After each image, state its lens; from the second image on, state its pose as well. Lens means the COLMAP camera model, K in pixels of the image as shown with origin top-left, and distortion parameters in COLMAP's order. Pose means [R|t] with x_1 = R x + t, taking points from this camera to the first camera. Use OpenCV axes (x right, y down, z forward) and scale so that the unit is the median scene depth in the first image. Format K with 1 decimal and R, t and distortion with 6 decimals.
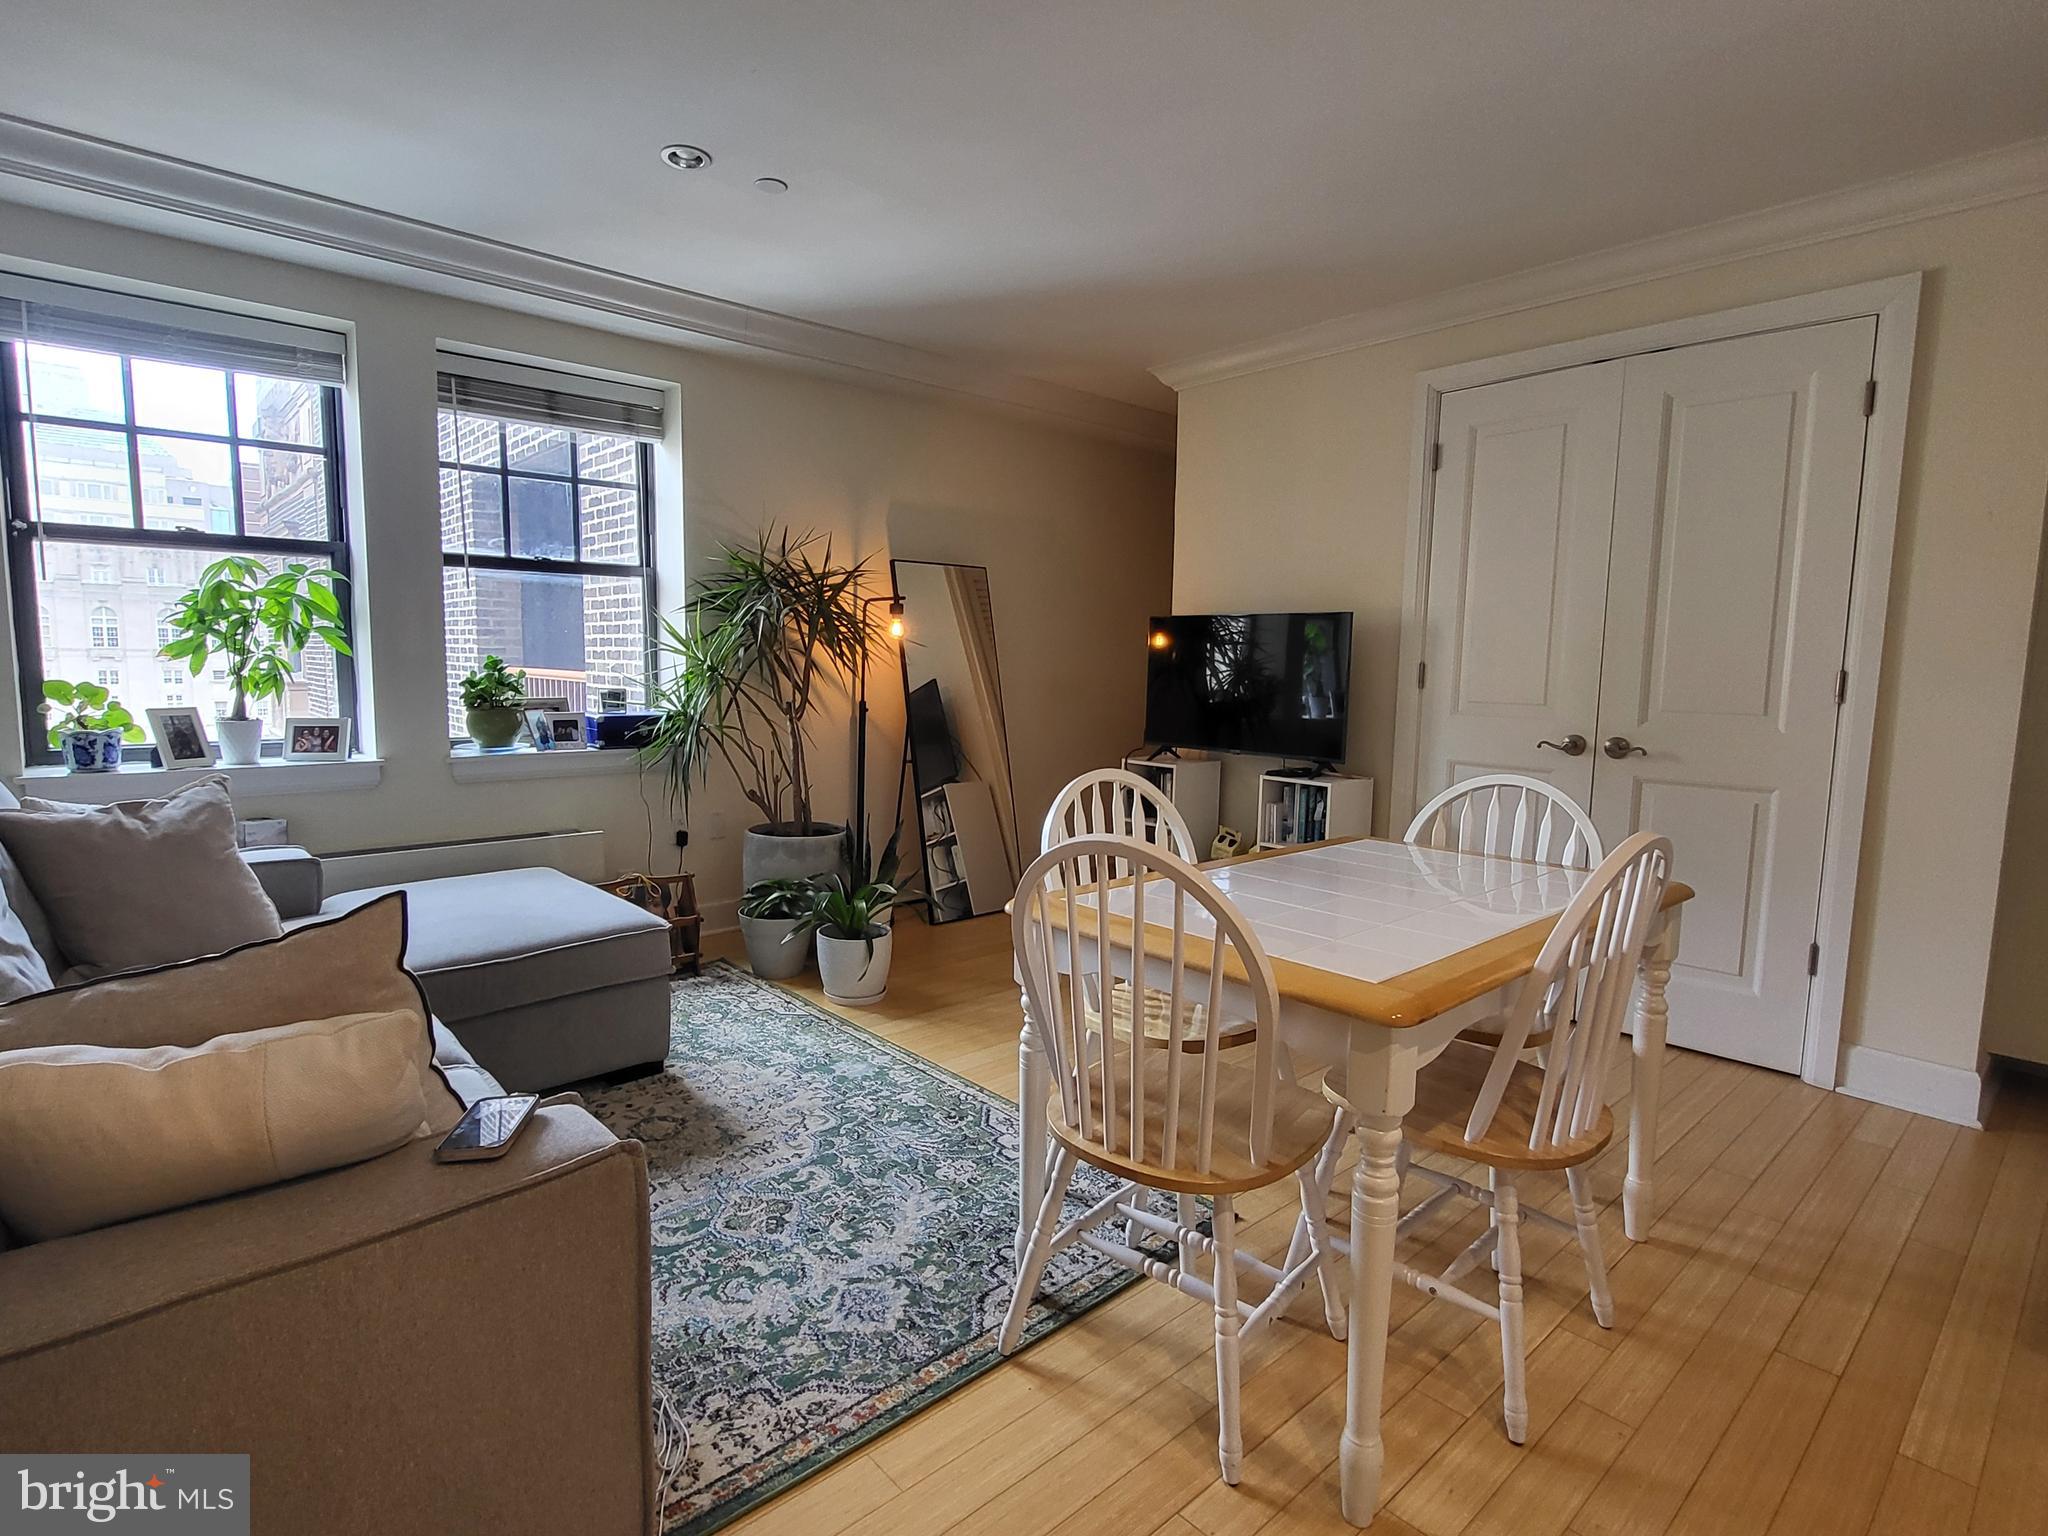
lens RADIAL K [[1025.7, 0, 1001.9], [0, 1025.7, 764.3], [0, 0, 1]] dist [-0.005321, -0.000110]
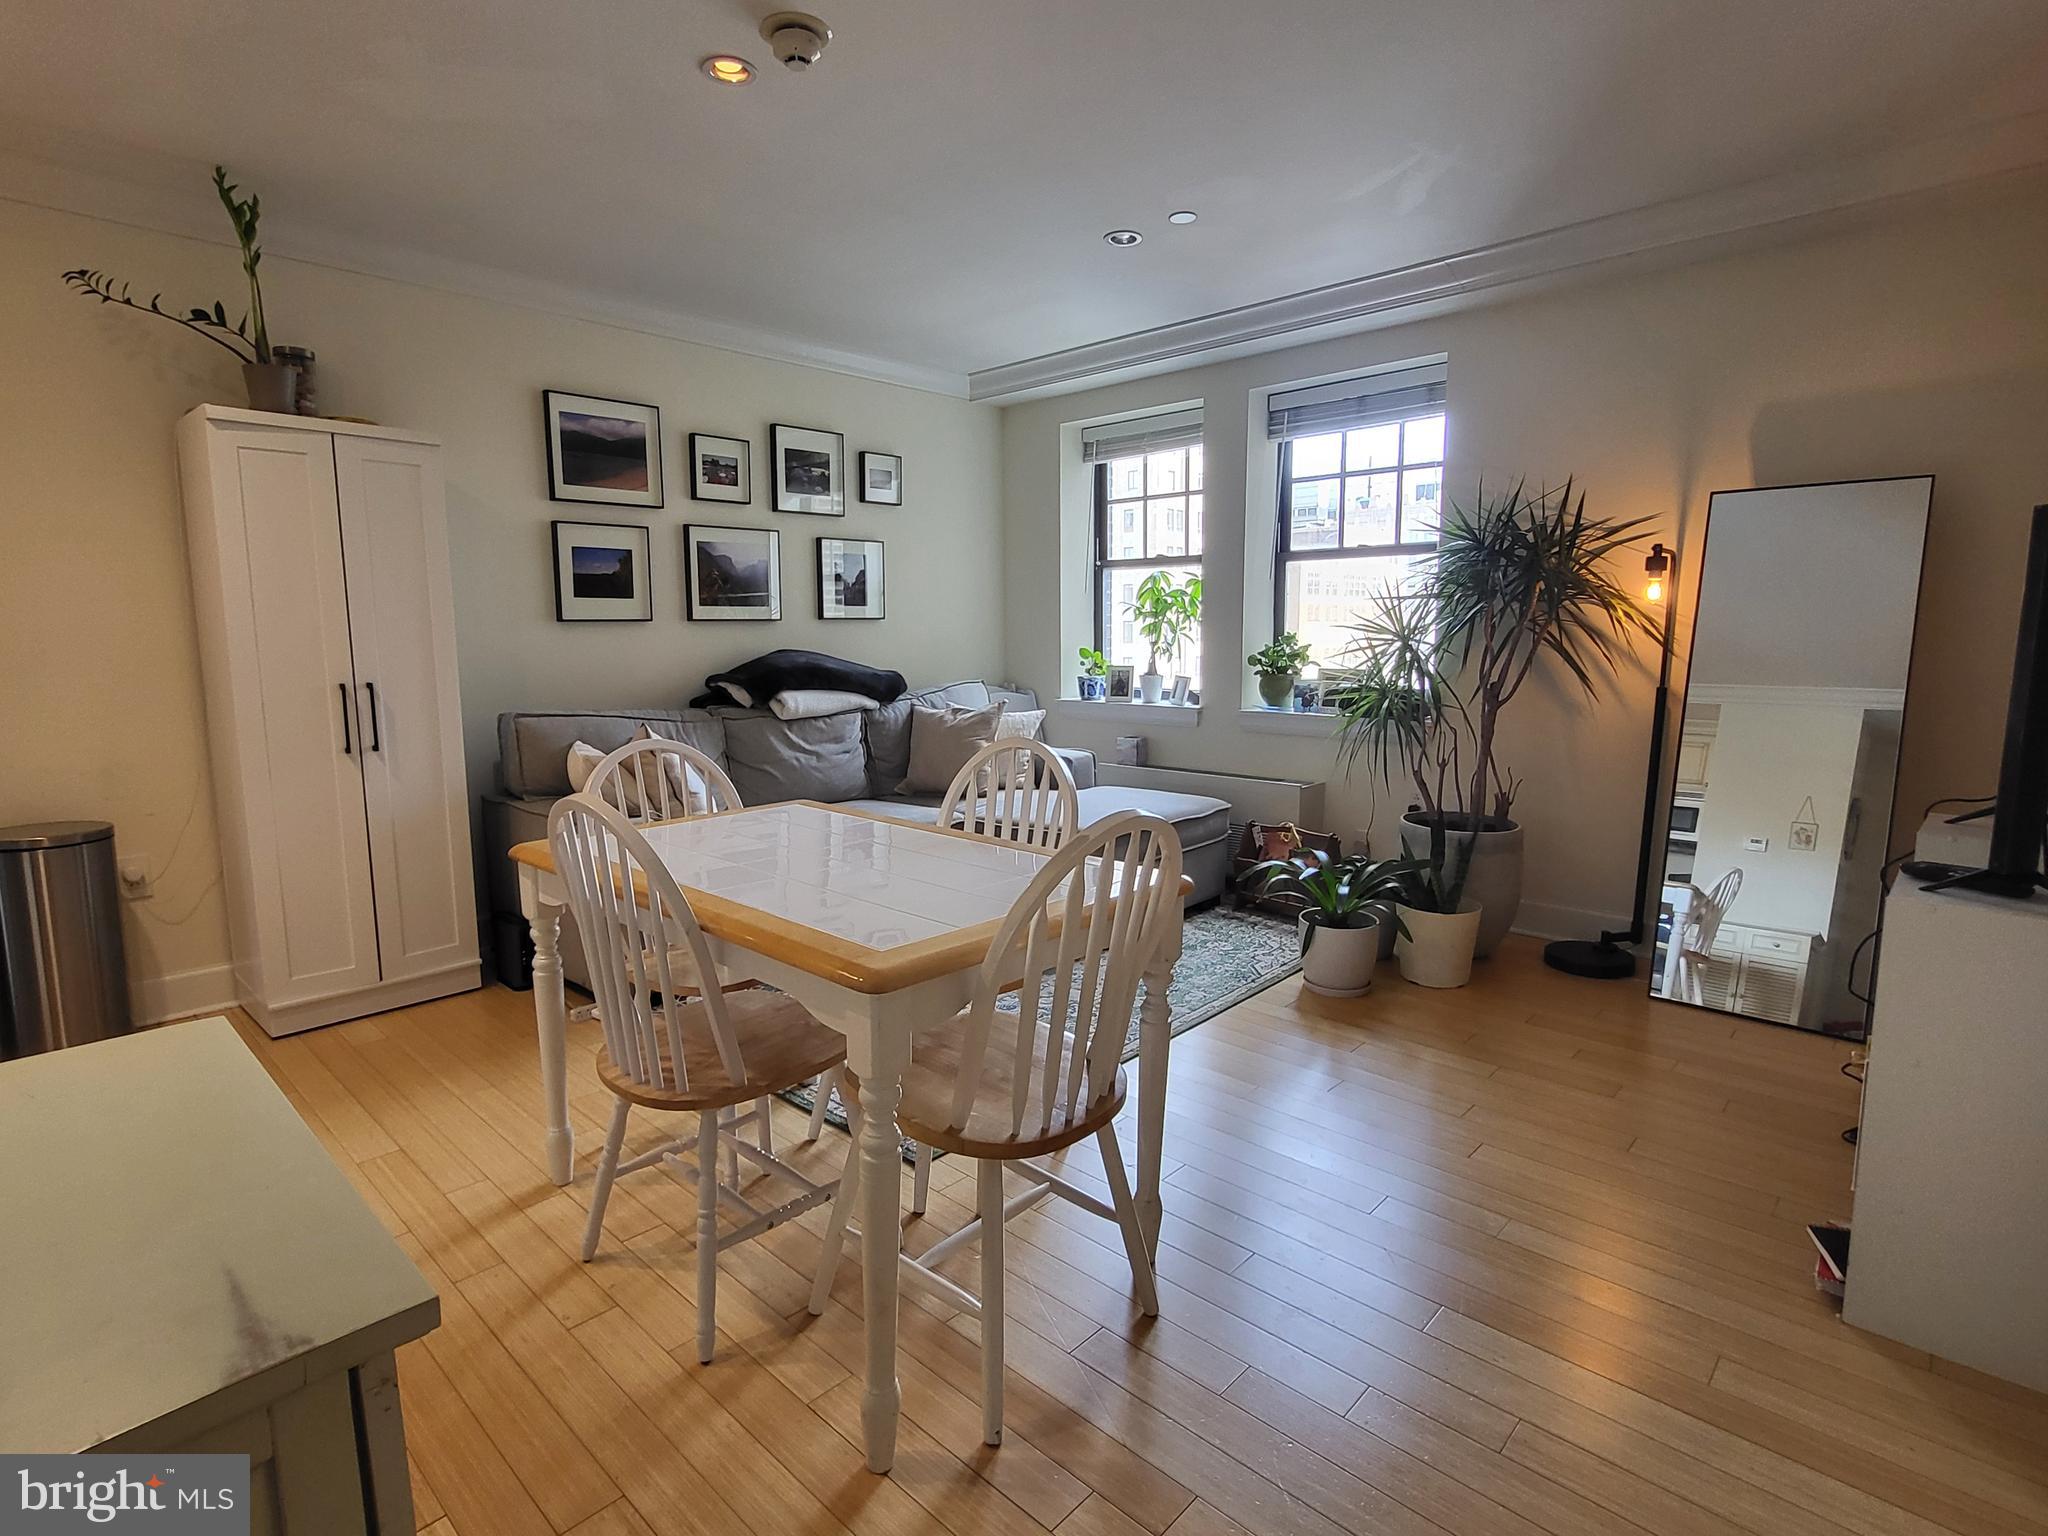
lens RADIAL K [[1025.7, 0, 1001.9], [0, 1025.7, 764.3], [0, 0, 1]] dist [-0.005321, -0.000110]
pose [[0.087268, 0.118430, -0.989120, 1.111300], [-0.098308, 0.989085, 0.109753, -0.078850], [0.991322, 0.087661, 0.097958, 0.860829]]
